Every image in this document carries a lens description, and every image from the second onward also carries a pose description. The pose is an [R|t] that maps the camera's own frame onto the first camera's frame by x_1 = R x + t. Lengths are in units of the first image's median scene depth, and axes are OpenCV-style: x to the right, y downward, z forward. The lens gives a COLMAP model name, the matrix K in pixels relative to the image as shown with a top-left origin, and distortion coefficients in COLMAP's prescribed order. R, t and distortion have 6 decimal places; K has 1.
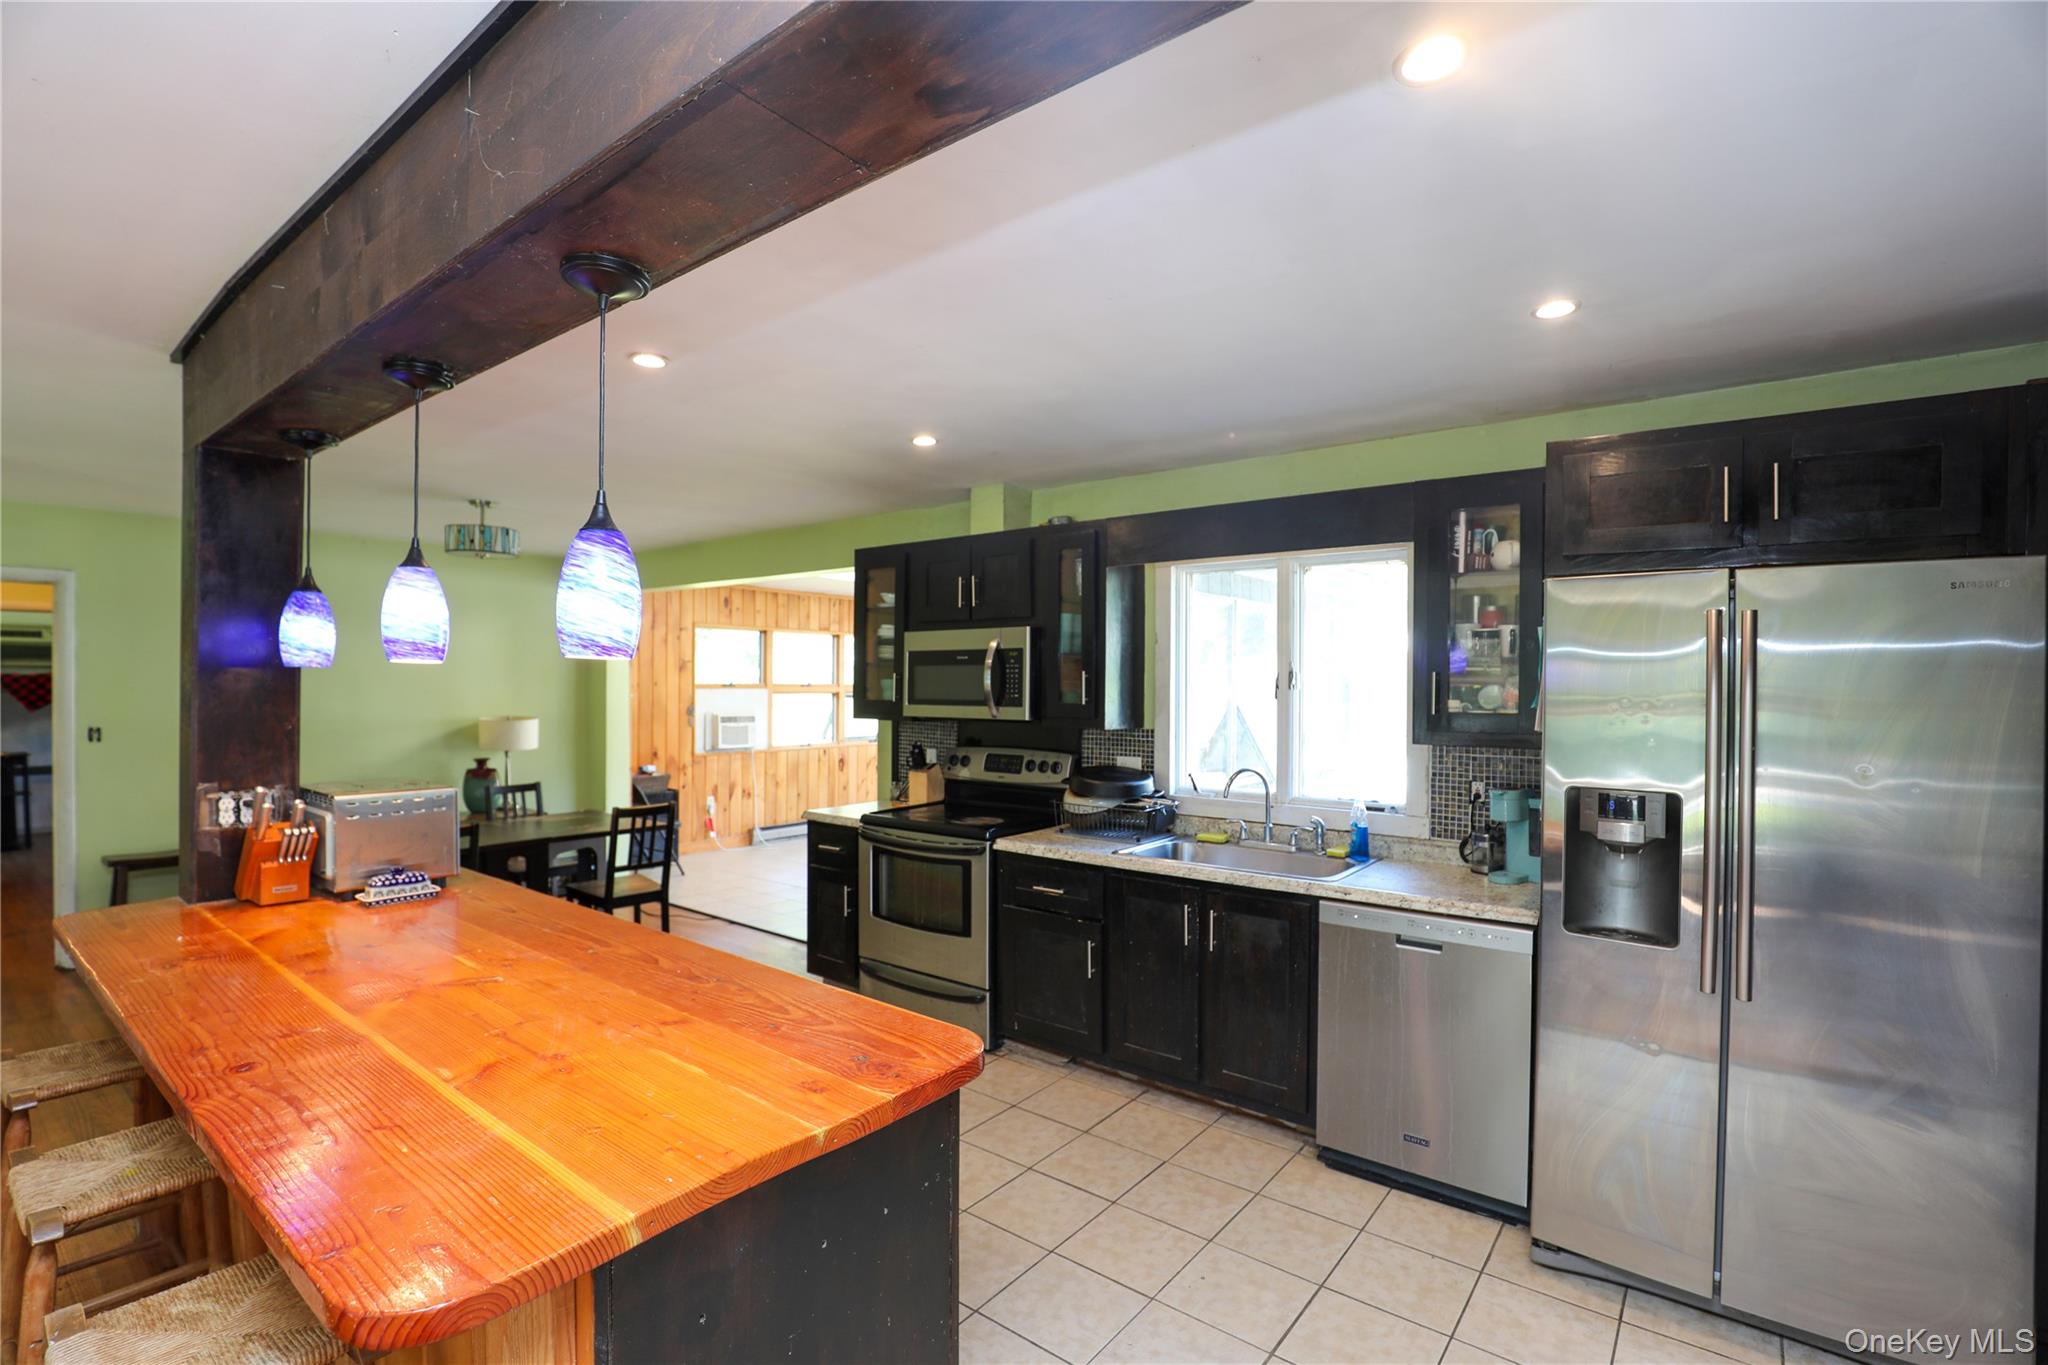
lens RADIAL K [[936.6, 0, 1013.1], [0, 936.6, 692.2], [0, 0, 1]] dist [-0.039109, 0.008483]
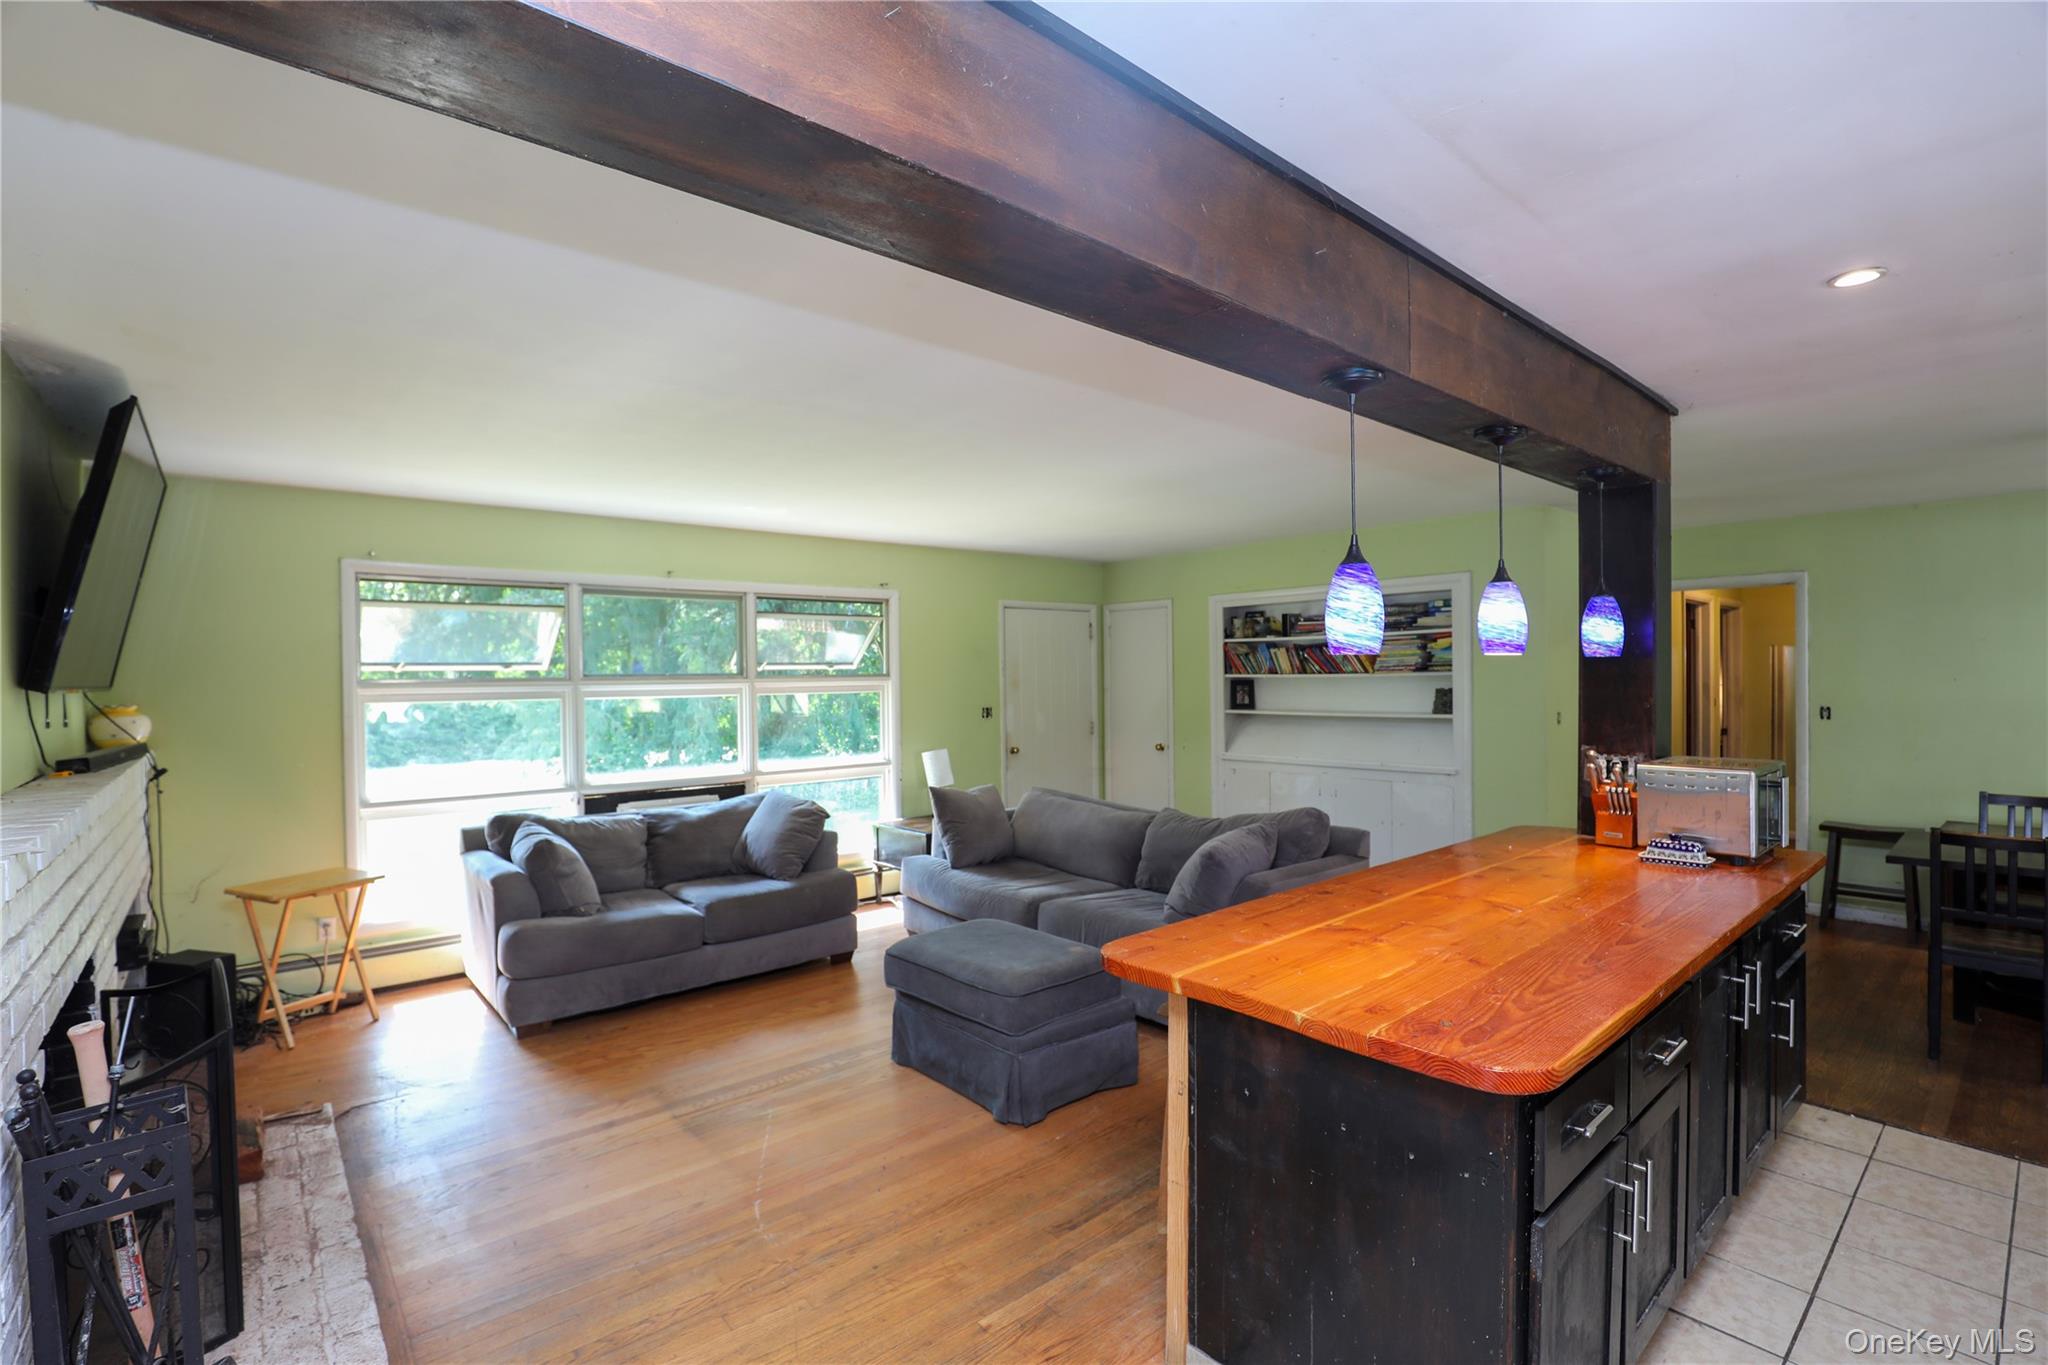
lens RADIAL K [[936.6, 0, 1018.5], [0, 936.6, 684.7], [0, 0, 1]] dist [-0.039109, 0.008483]
pose [[-0.191128, 0.008729, -0.981526, 0.383719], [0.002494, 0.999962, 0.008408, -0.001344], [0.981562, -0.000841, -0.191142, 0.287448]]
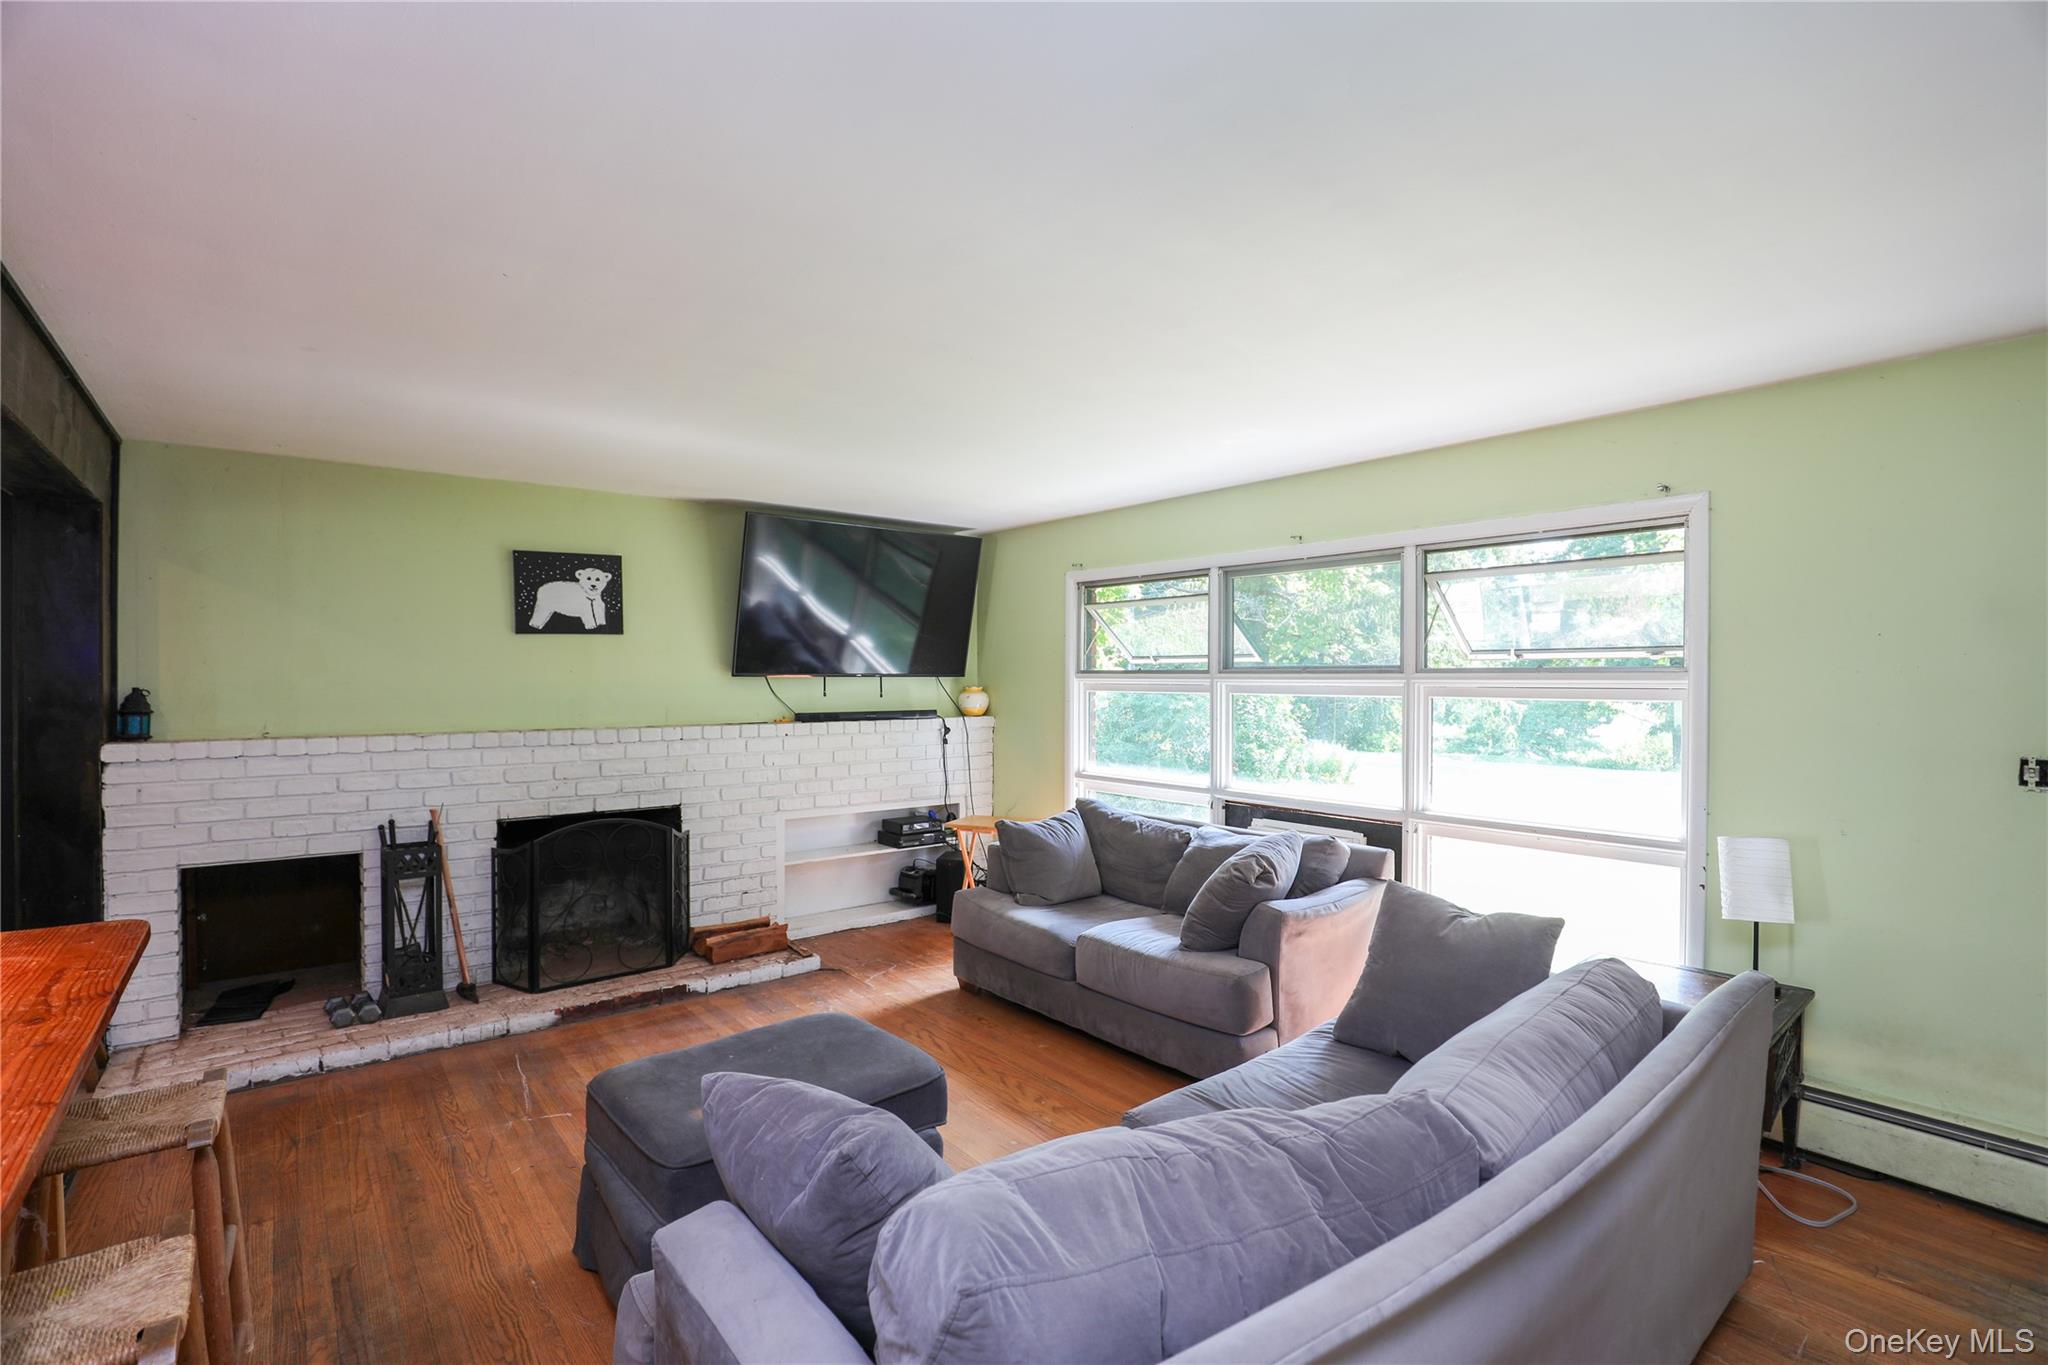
lens RADIAL K [[936.6, 0, 1011.0], [0, 936.6, 683.1], [0, 0, 1]] dist [-0.039109, 0.008483]
pose [[-0.975046, -0.006561, 0.221906, -0.830651], [-0.002838, 0.999850, 0.017095, -0.005322], [-0.221985, 0.016039, -0.974918, 0.671829]]
